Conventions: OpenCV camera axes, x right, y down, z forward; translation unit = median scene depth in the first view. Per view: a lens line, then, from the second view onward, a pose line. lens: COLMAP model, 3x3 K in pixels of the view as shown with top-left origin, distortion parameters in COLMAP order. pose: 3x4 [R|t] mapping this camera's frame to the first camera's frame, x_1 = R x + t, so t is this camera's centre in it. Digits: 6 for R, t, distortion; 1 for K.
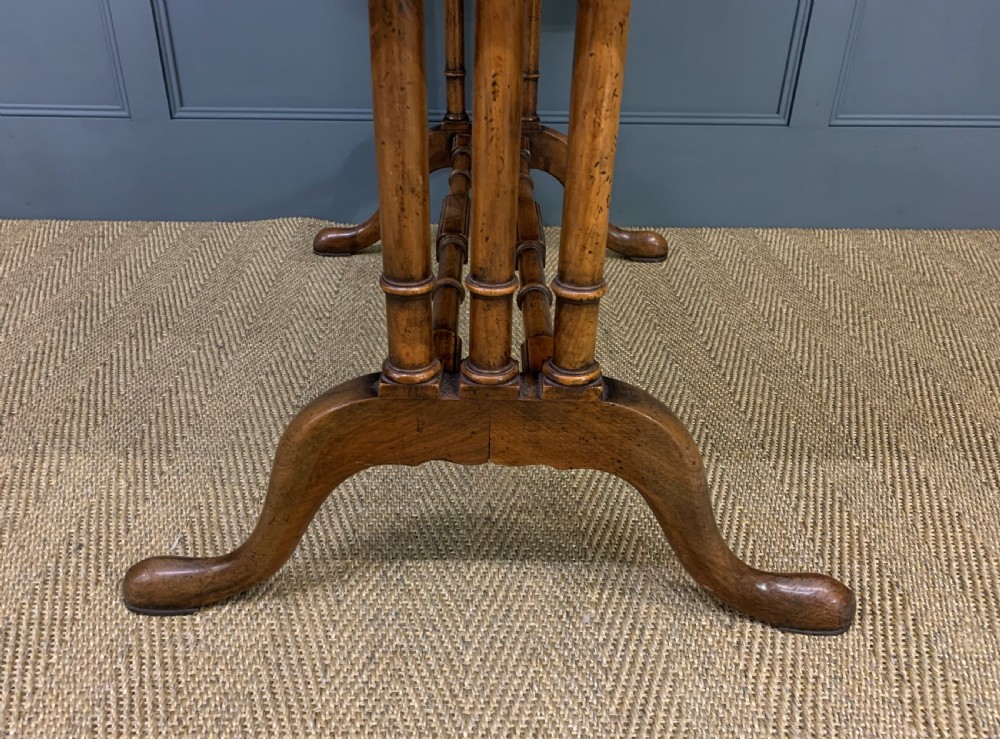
lens RADIAL K [[813.7, 0, 477.7], [0, 813.7, 384.6], [0, 0, 1]] dist [0.043367, -0.060372]
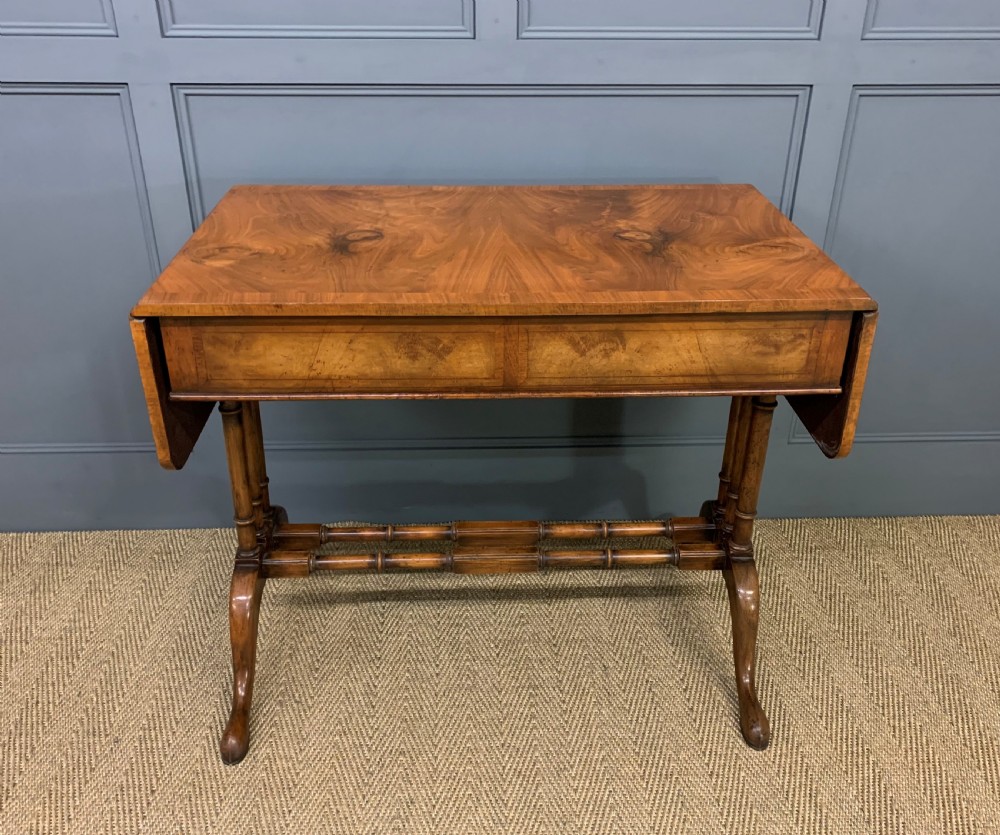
lens RADIAL K [[939.3, 0, 506.8], [0, 939.3, 430.0], [0, 0, 1]] dist [0.005342, 0.013009]
pose [[0.998993, -0.023497, 0.038234, -0.051534], [0.023850, 0.999677, -0.008802, -0.564234], [-0.038015, 0.009705, 0.999230, -0.584506]]
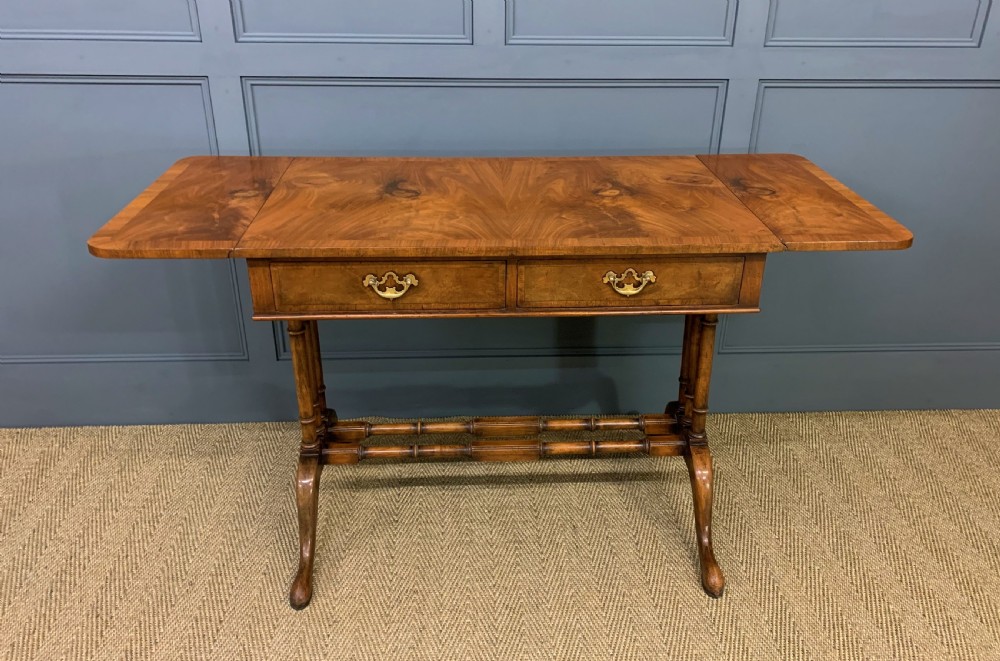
lens RADIAL K [[810.8, 0, 511.7], [0, 810.8, 313.3], [0, 0, 1]] dist [0.009698, 0.002438]
pose [[0.998135, -0.021844, 0.057004, -0.060617], [0.025318, 0.997819, -0.060956, -0.522561], [-0.055548, 0.062286, 0.996511, -0.802386]]
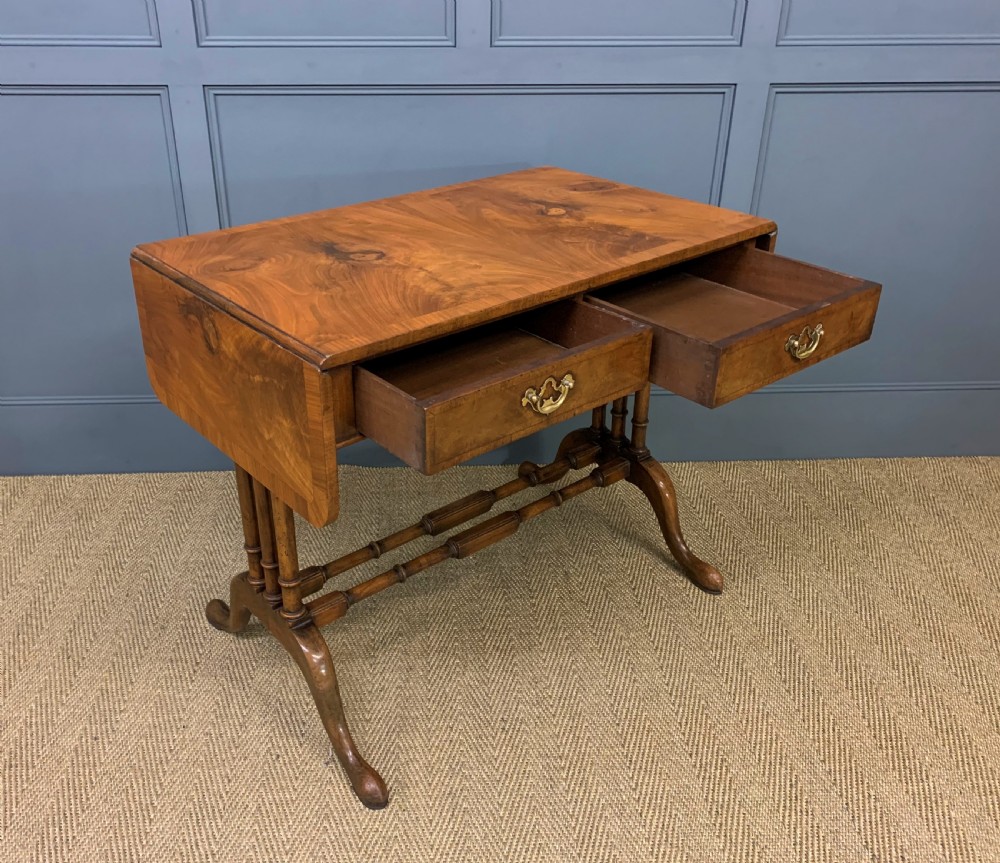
lens RADIAL K [[926.2, 0, 459.5], [0, 926.2, 430.2], [0, 0, 1]] dist [0.055305, -0.109203]
pose [[0.998803, -0.029054, 0.039343, -0.128269], [0.029928, 0.999314, -0.021803, -0.396572], [-0.038683, 0.022954, 0.998988, -0.923835]]
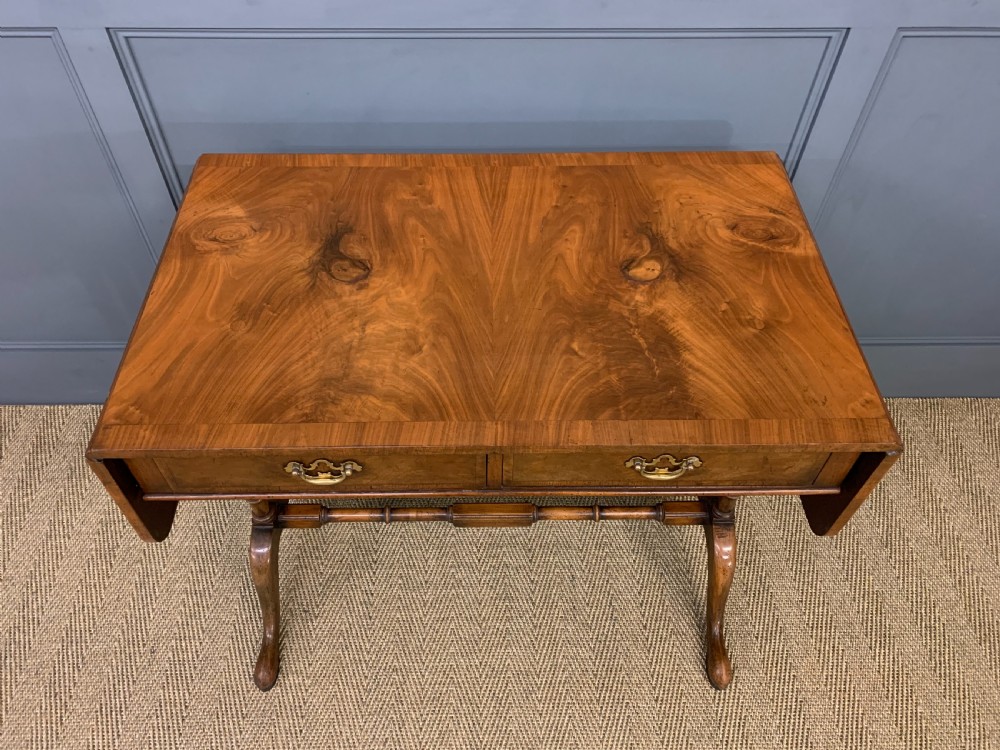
lens RADIAL K [[769.7, 0, 489.1], [0, 769.7, 375.1], [0, 0, 1]] dist [0.012297, 0.002940]
pose [[0.999830, -0.015726, 0.009668, 0.006052], [0.011214, 0.933406, 0.358647, -1.182468], [-0.014664, -0.358477, 0.933423, -0.176208]]
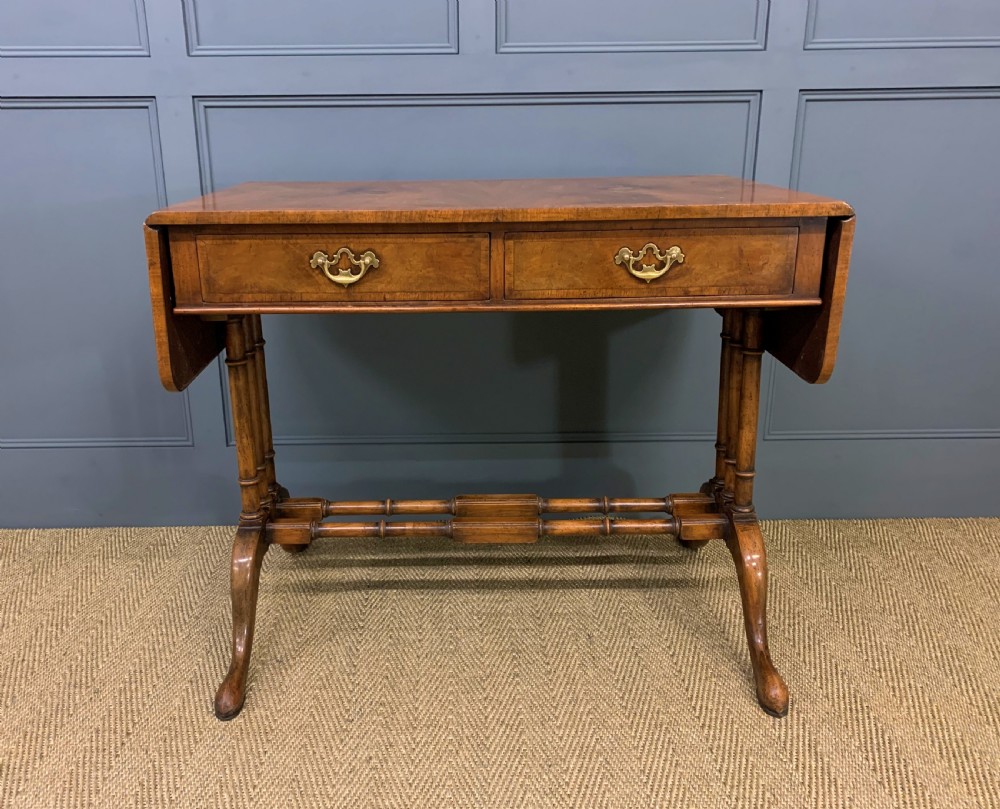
lens RADIAL K [[875.9, 0, 459.5], [0, 875.9, 392.4], [0, 0, 1]] dist [0.005036, 0.013434]
pose [[0.999763, -0.021742, 0.000984, -0.042372], [0.021465, 0.977537, -0.209668, -0.205278], [0.003597, 0.209640, 0.977772, -0.502845]]
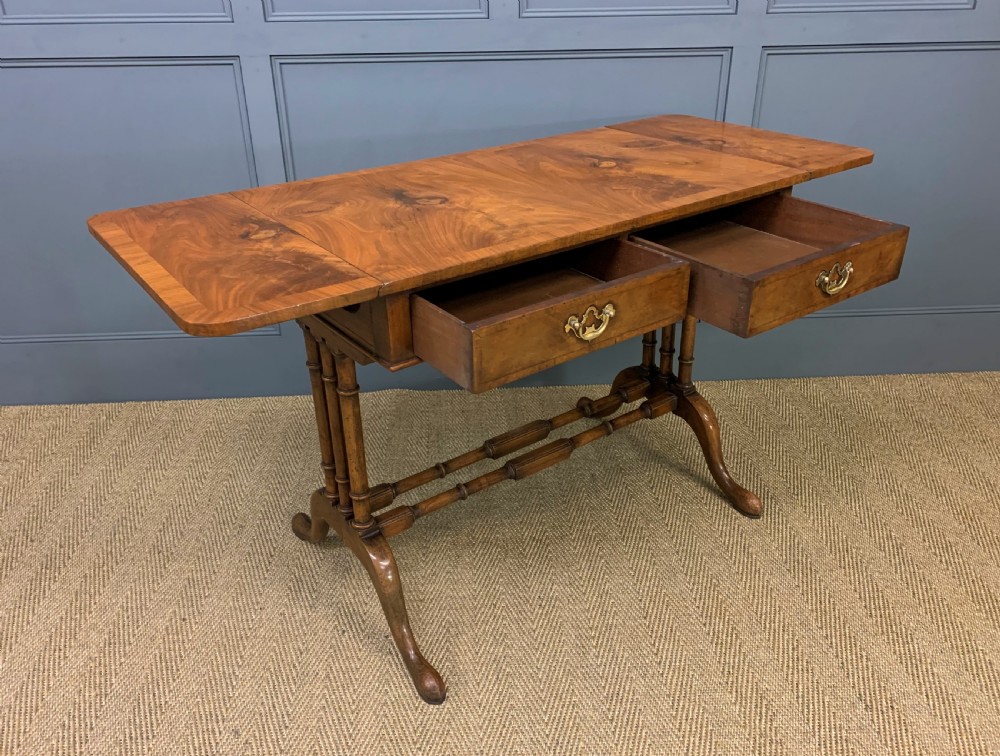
lens RADIAL K [[810.3, 0, 496.3], [0, 810.3, 370.0], [0, 0, 1]] dist [0.062804, -0.129882]
pose [[0.998195, -0.045111, 0.039633, -0.134679], [0.046486, 0.998323, -0.034501, -0.317726], [-0.038010, 0.036281, 0.998618, -0.929141]]
